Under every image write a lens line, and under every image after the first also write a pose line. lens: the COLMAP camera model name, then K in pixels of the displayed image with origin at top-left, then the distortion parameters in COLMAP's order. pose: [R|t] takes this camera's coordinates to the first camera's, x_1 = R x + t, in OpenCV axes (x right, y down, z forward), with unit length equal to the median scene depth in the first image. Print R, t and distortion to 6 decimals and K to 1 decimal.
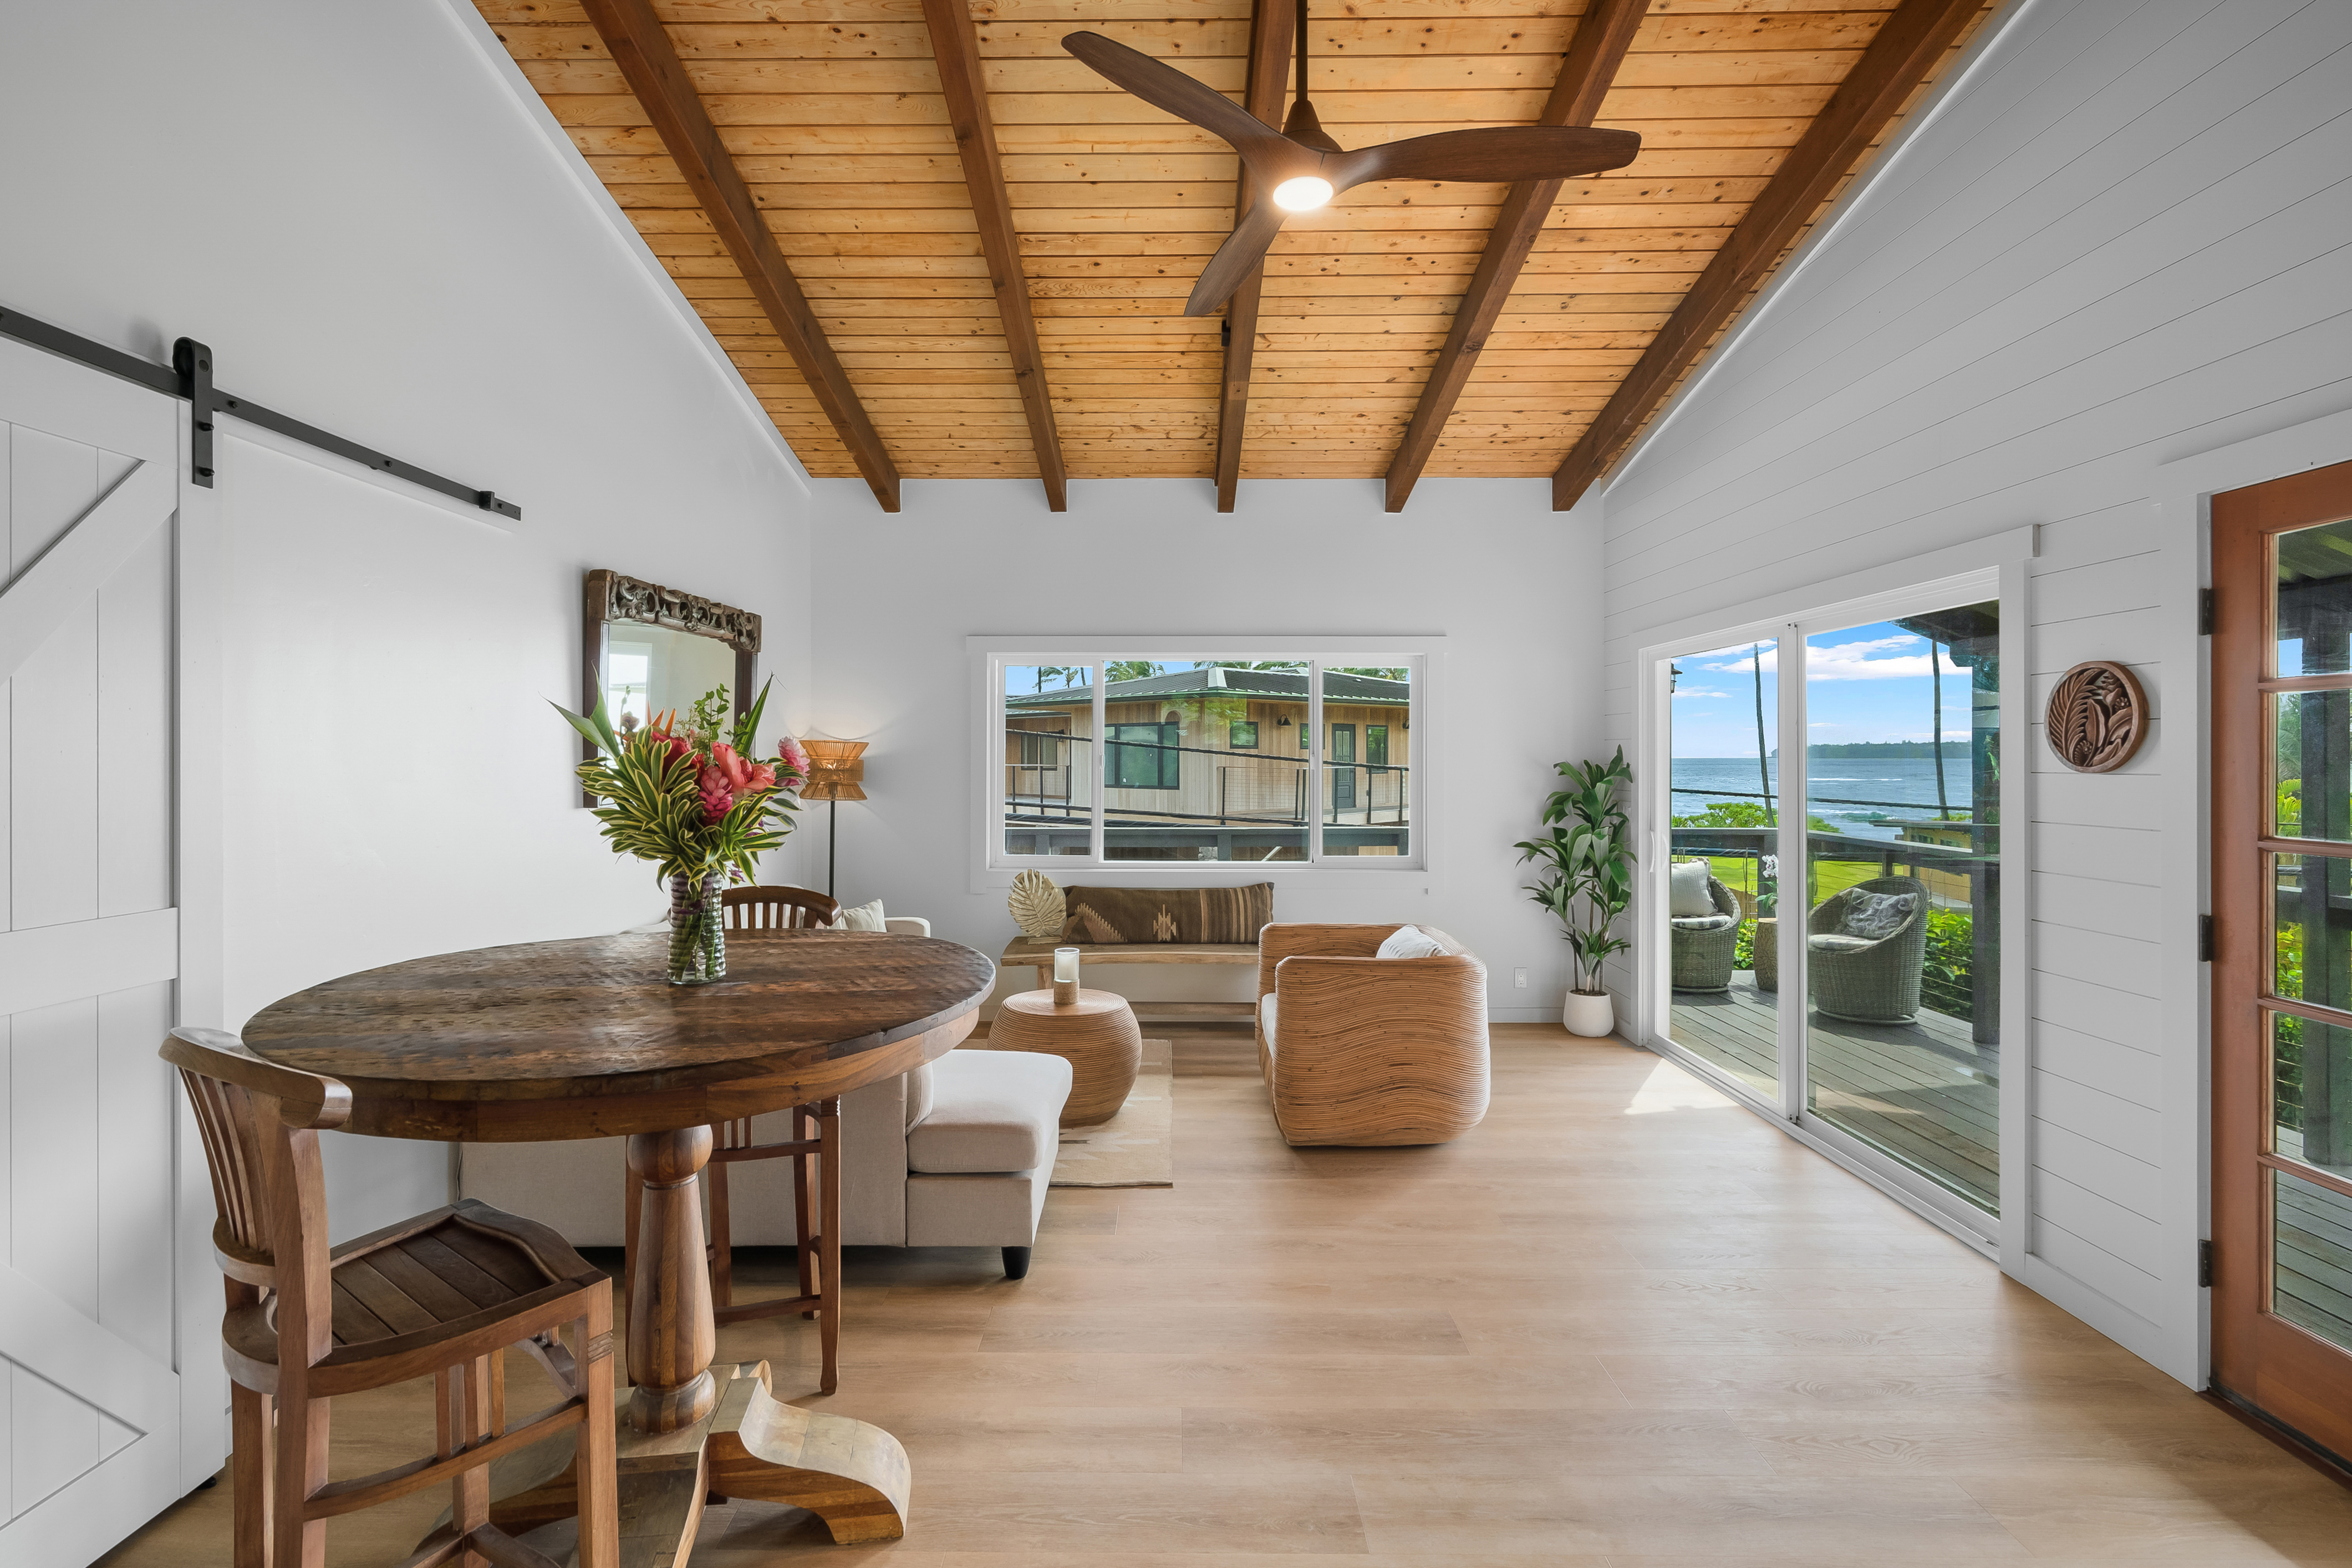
lens RADIAL K [[1062.7, 0, 1166.8], [0, 1062.7, 757.1], [0, 0, 1]] dist [0.000881, 0.000745]
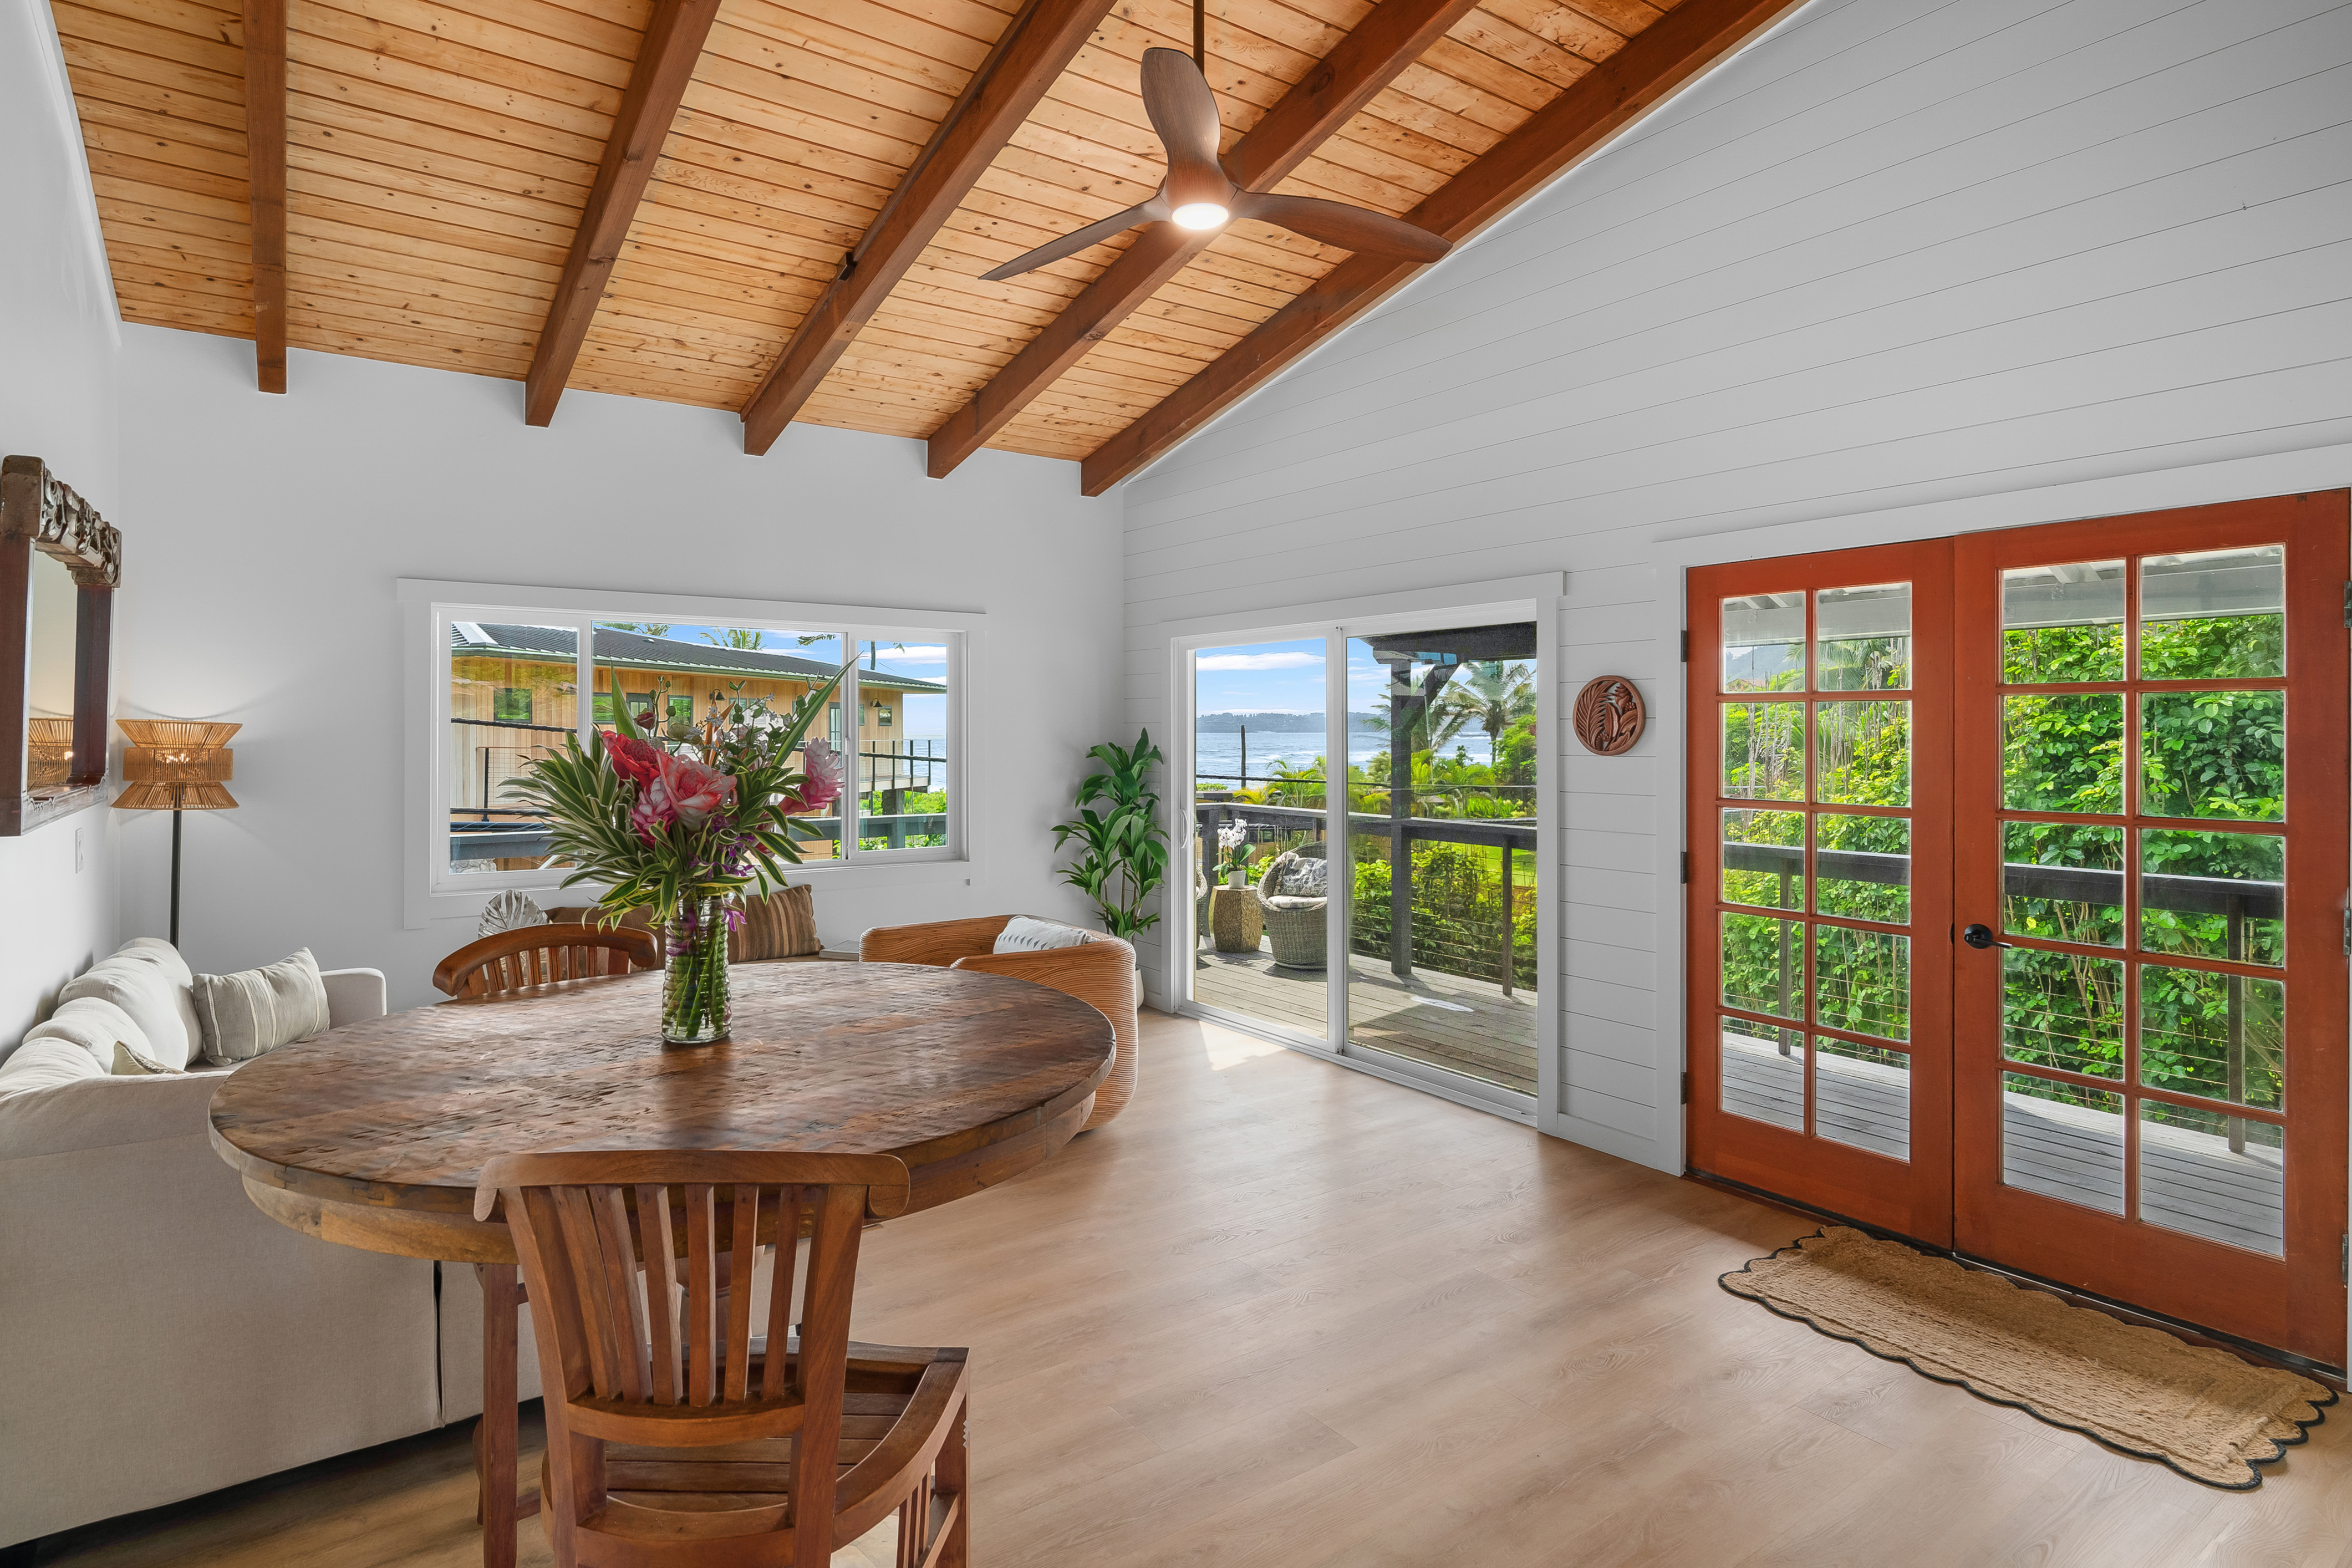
lens RADIAL K [[1225.3, 0, 1137.5], [0, 1225.3, 733.7], [0, 0, 1]] dist [-0.000786, 0.001380]
pose [[0.819349, -0.002842, 0.573288, -0.306423], [0.001321, 0.999994, 0.003070, -0.010942], [-0.573293, -0.001759, 0.819348, 0.022048]]
